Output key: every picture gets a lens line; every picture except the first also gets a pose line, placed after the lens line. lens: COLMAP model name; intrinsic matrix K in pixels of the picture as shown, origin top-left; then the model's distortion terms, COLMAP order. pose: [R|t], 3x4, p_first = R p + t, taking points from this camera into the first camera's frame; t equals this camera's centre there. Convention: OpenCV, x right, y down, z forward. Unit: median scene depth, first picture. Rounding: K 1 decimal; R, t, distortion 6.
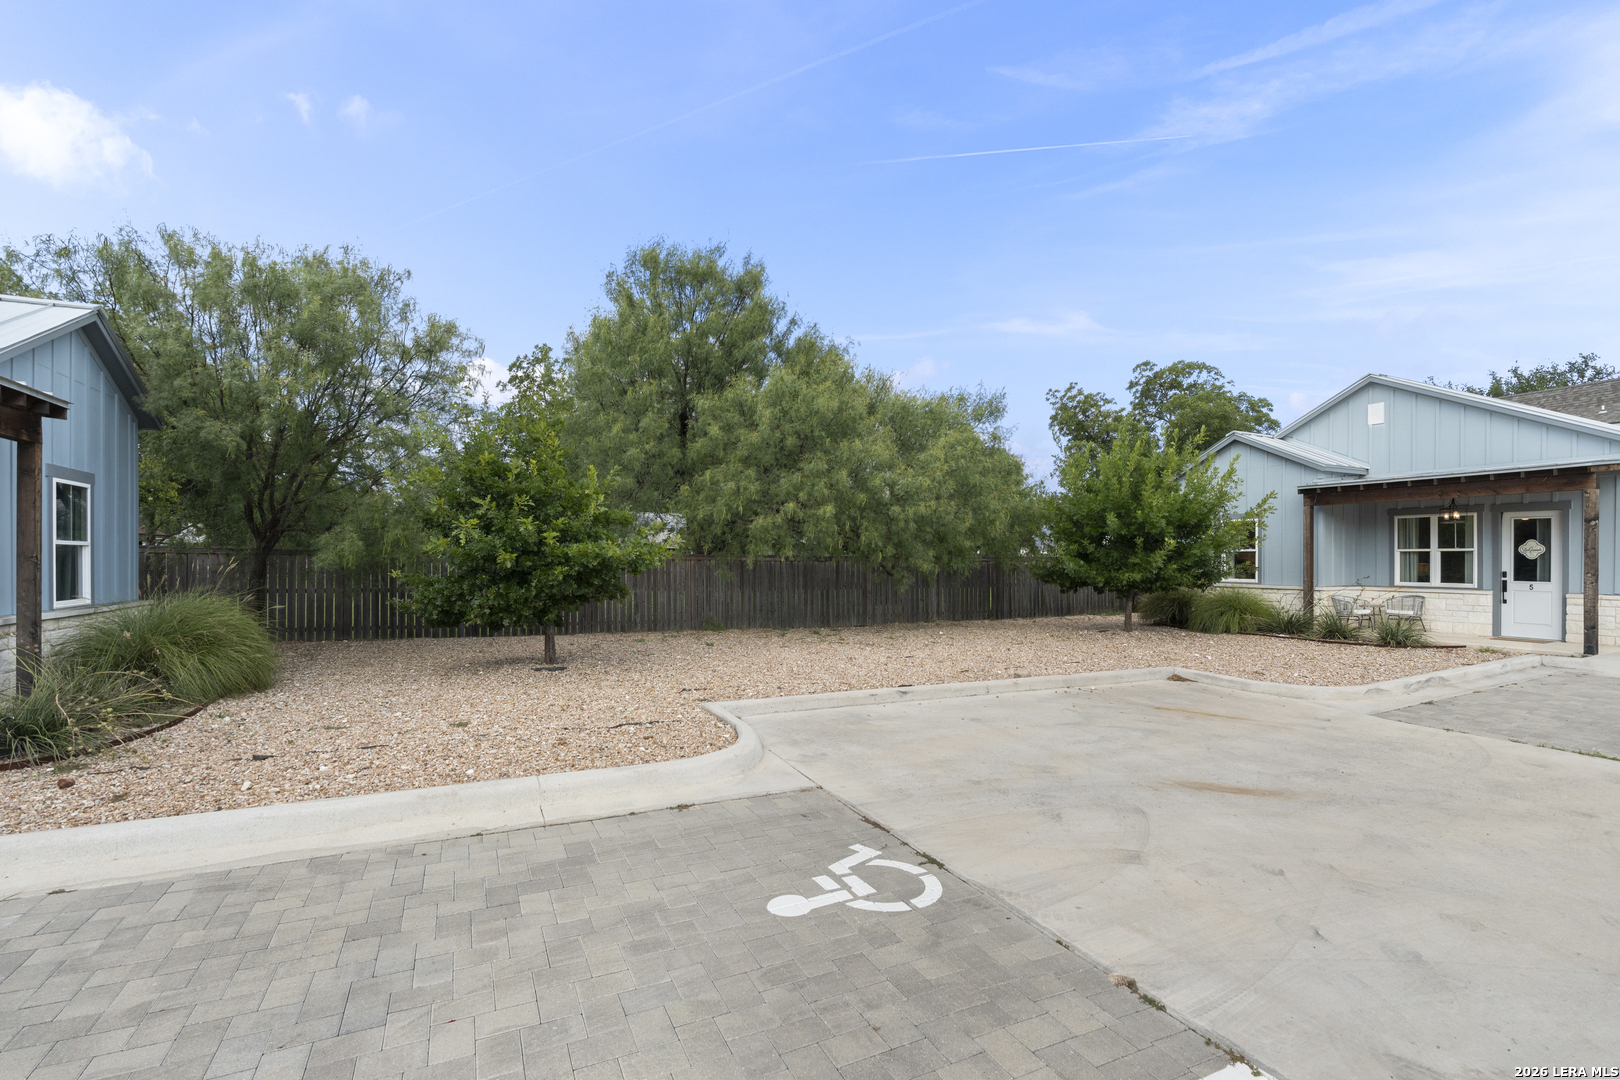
lens RADIAL K [[708.8, 0, 816.3], [0, 708.8, 552.0], [0, 0, 1]] dist [-0.004670, 0.001250]
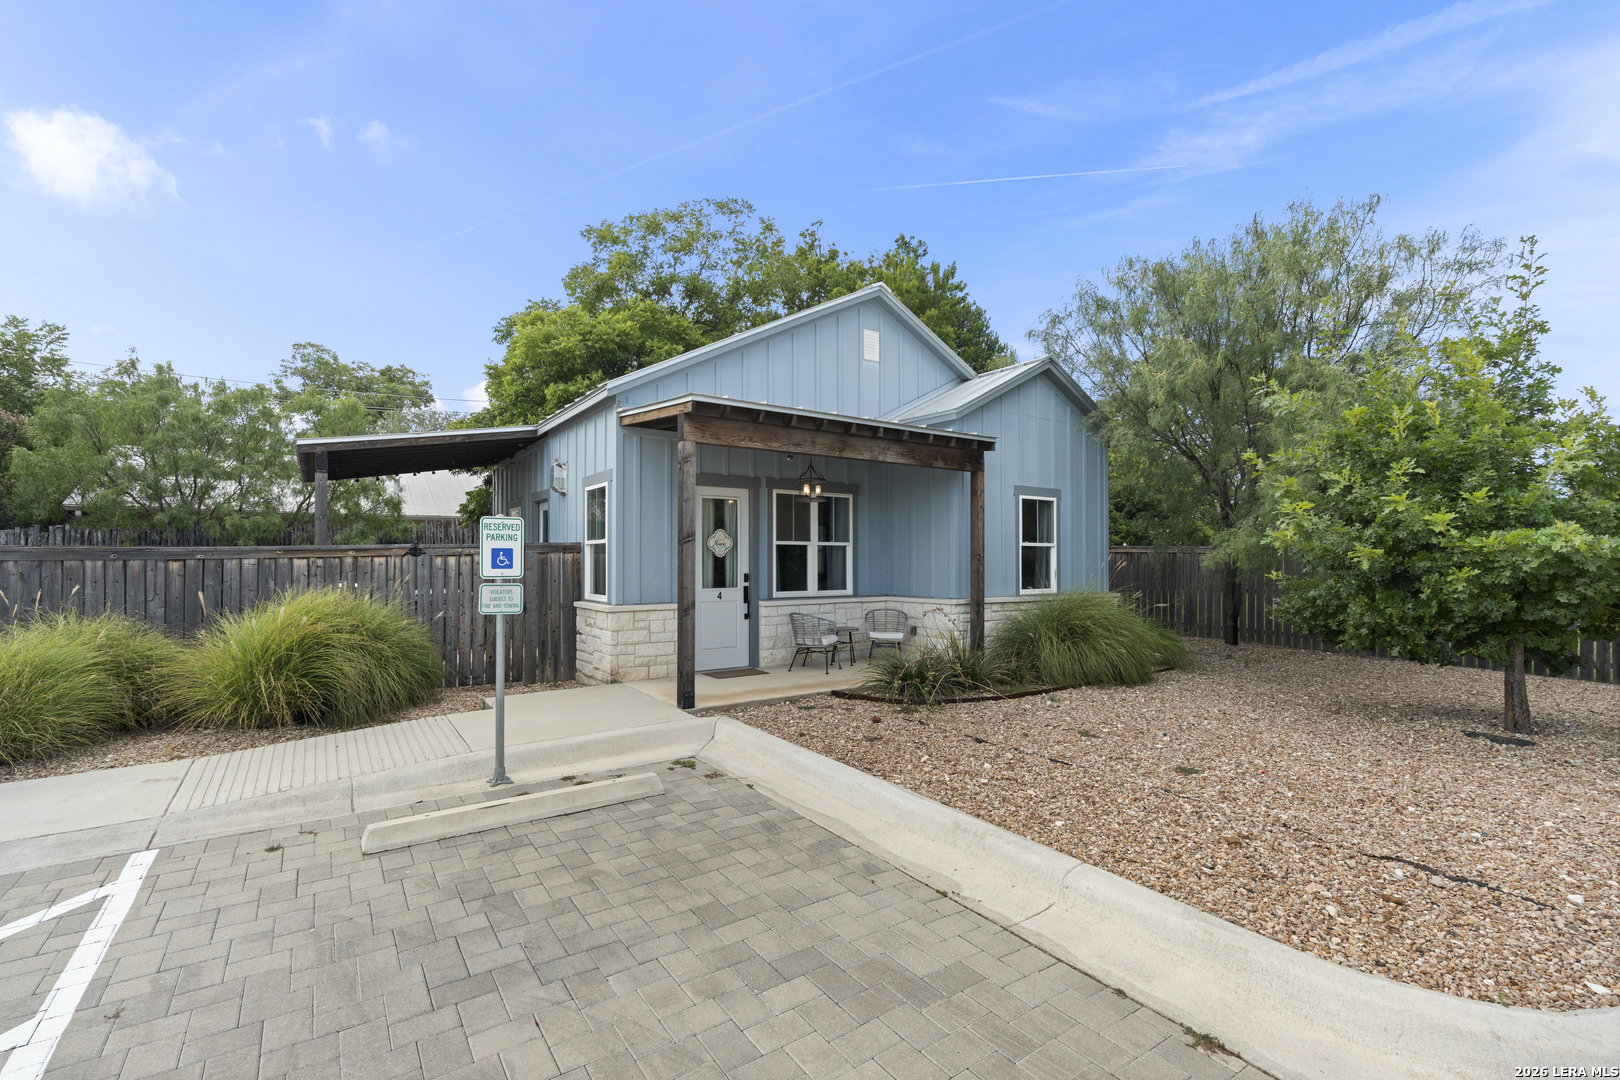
lens RADIAL K [[708.8, 0, 809.8], [0, 708.8, 556.4], [0, 0, 1]] dist [-0.004670, 0.001250]
pose [[0.152316, -0.002207, -0.988329, 0.322498], [0.006830, 0.999976, -0.001180, 0.014218], [0.988308, -0.006570, 0.152327, 0.781217]]
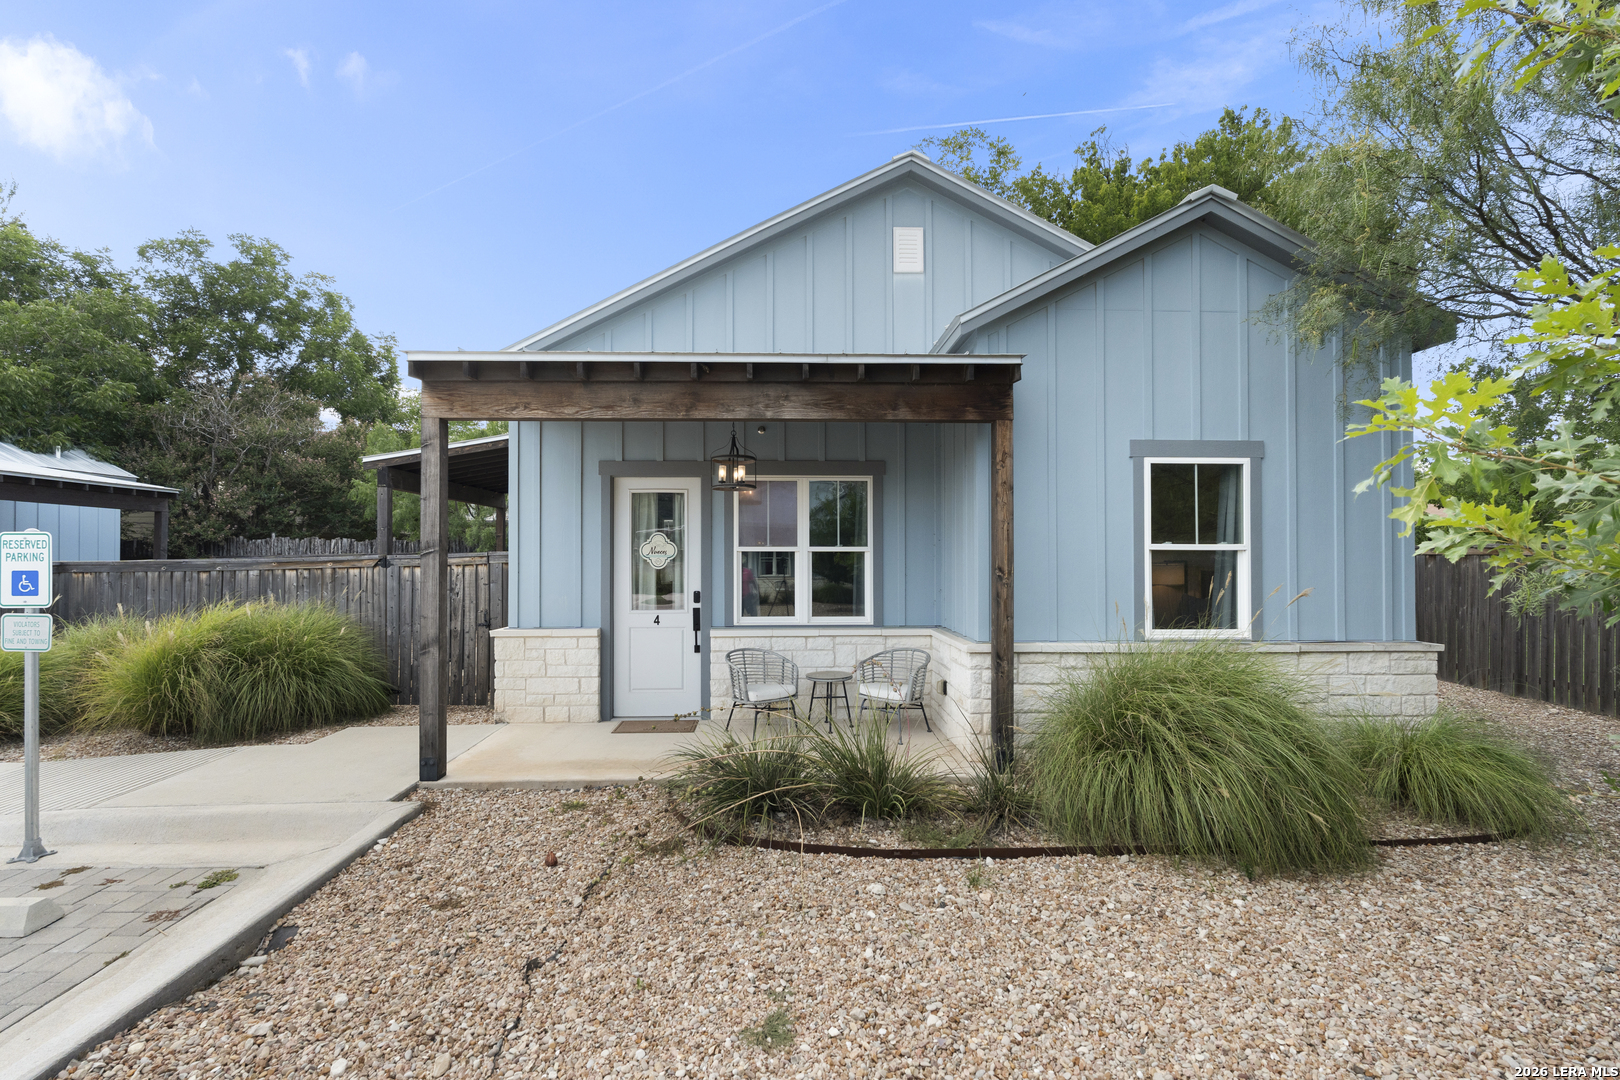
lens RADIAL K [[708.8, 0, 800.6], [0, 708.8, 553.2], [0, 0, 1]] dist [-0.004670, 0.001250]
pose [[-0.408130, -0.001414, -0.912923, -0.520669], [0.009549, 0.999937, -0.005817, -0.013098], [0.912874, -0.011092, -0.408091, 1.853022]]
